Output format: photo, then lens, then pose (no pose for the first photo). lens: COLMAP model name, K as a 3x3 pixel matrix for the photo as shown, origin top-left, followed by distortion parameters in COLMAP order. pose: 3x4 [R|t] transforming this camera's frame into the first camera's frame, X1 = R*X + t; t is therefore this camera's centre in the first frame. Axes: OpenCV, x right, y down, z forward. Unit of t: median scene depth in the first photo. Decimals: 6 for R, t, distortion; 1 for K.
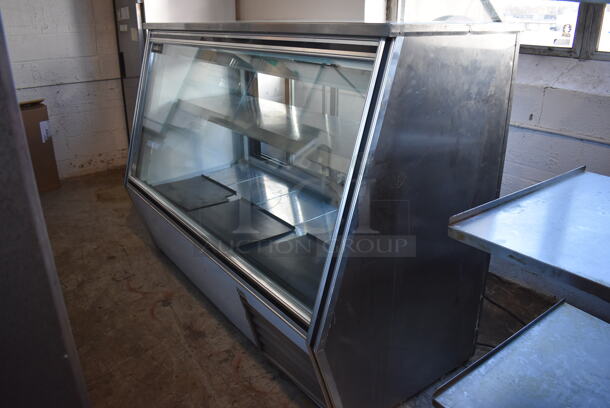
lens RADIAL K [[469.9, 0, 309.9], [0, 469.9, 204.8], [0, 0, 1]] dist [-0.081063, 0.001596]
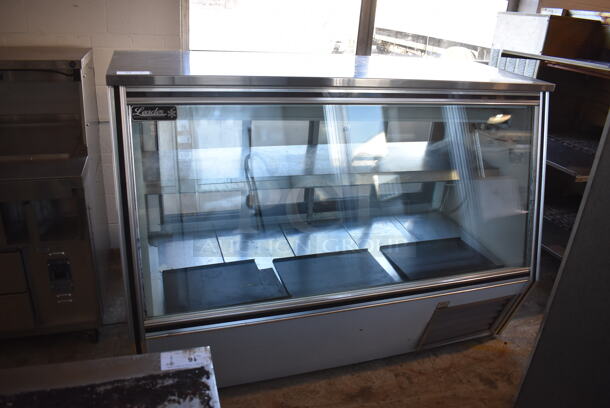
lens RADIAL K [[469.9, 0, 309.9], [0, 469.9, 204.8], [0, 0, 1]] dist [-0.081063, 0.001596]
pose [[0.317761, -0.367636, 0.873998, -1.012042], [0.285675, 0.916061, 0.281466, -0.400270], [-0.904112, 0.160241, 0.396112, 0.673926]]
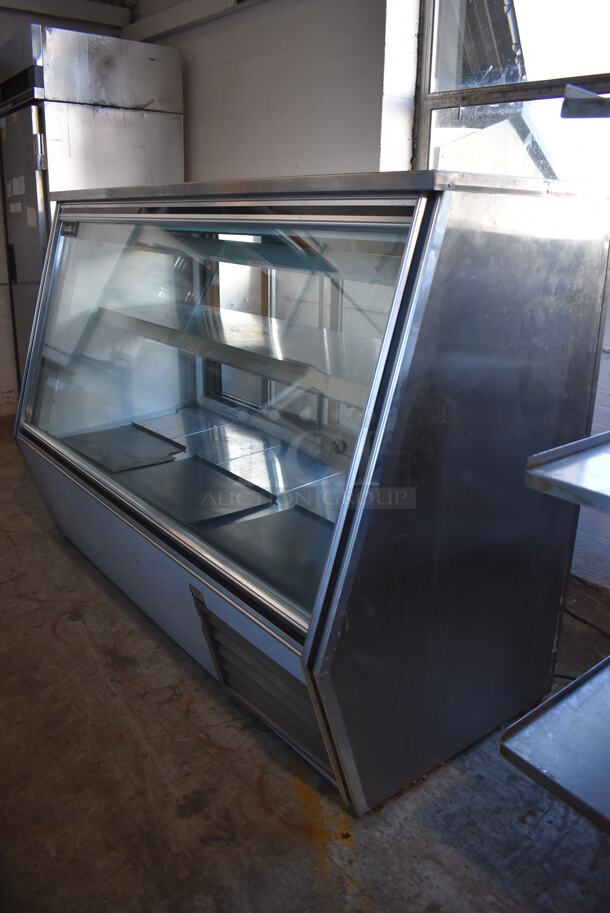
lens RADIAL K [[703.2, 0, 305.0], [0, 703.2, 456.5], [0, 0, 1]] dist [-0.081063, 0.001596]
pose [[0.999531, 0.008342, 0.029466, -0.022429], [-0.006895, 0.998782, -0.048854, 0.039420], [-0.029837, 0.048628, 0.998371, 0.014917]]
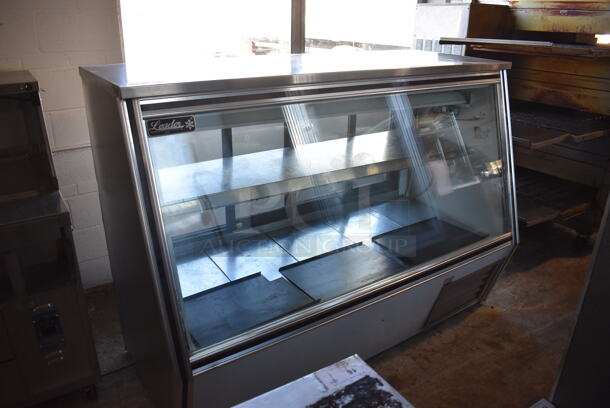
lens RADIAL K [[469.9, 0, 309.9], [0, 469.9, 204.8], [0, 0, 1]] dist [-0.081063, 0.001596]
pose [[0.046605, -0.380386, 0.923653, -1.040997], [0.355221, 0.870529, 0.340585, -0.455000], [-0.933620, 0.312228, 0.175692, 0.900134]]
